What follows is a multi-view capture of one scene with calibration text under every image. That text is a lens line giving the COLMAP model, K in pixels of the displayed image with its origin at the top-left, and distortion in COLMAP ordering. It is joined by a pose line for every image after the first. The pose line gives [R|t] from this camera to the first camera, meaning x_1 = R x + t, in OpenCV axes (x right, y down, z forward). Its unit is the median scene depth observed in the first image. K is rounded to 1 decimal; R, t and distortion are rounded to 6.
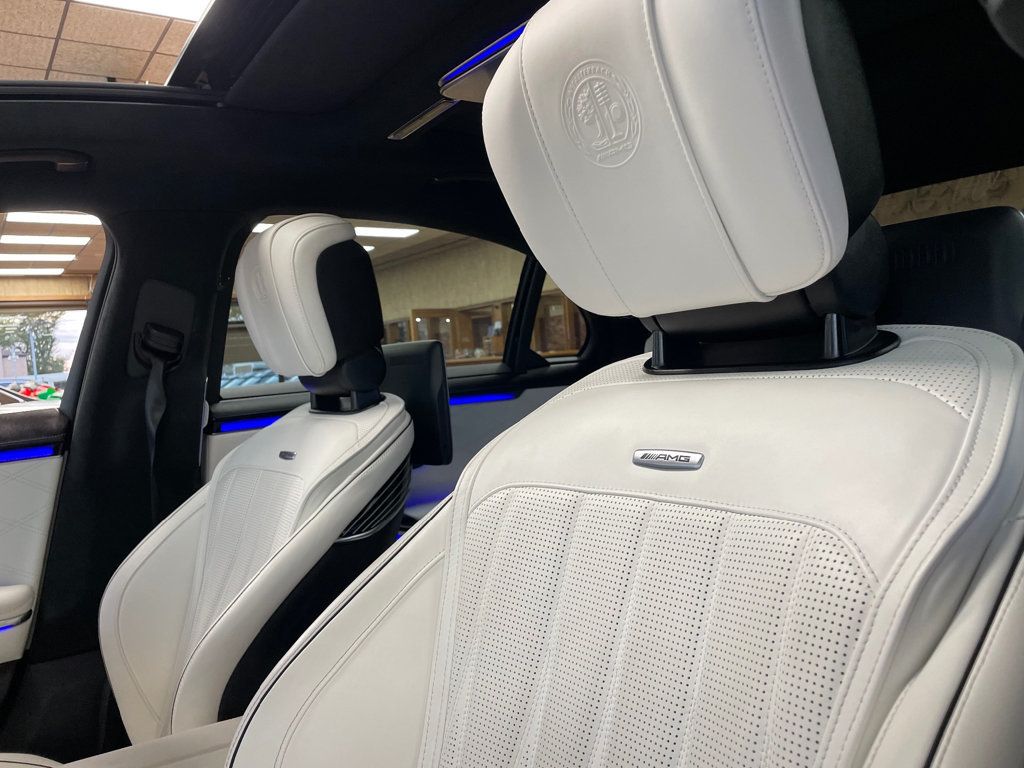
lens RADIAL K [[744.8, 0, 503.0], [0, 744.8, 380.3], [0, 0, 1]] dist [0.058562, -0.091032]
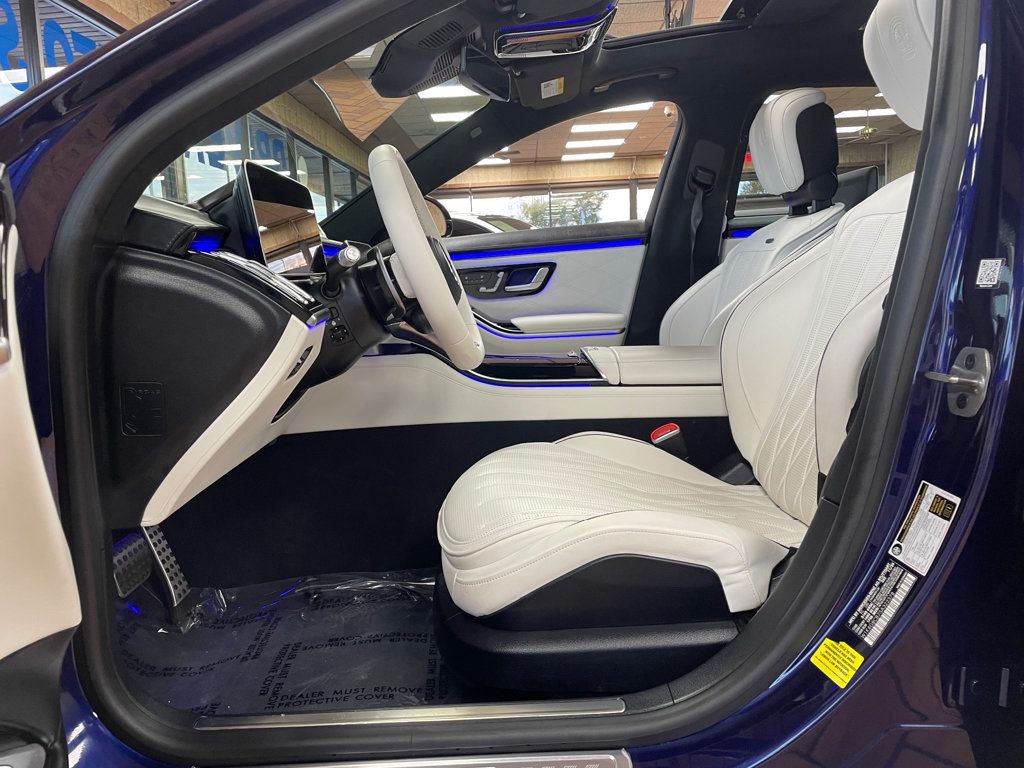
lens RADIAL K [[744.8, 0, 503.0], [0, 744.8, 380.3], [0, 0, 1]] dist [0.058562, -0.091032]
pose [[0.789630, 0.128273, -0.600025, 0.260481], [-0.032712, 0.985314, 0.167590, 0.130672], [0.612711, -0.112706, 0.782229, -0.648044]]
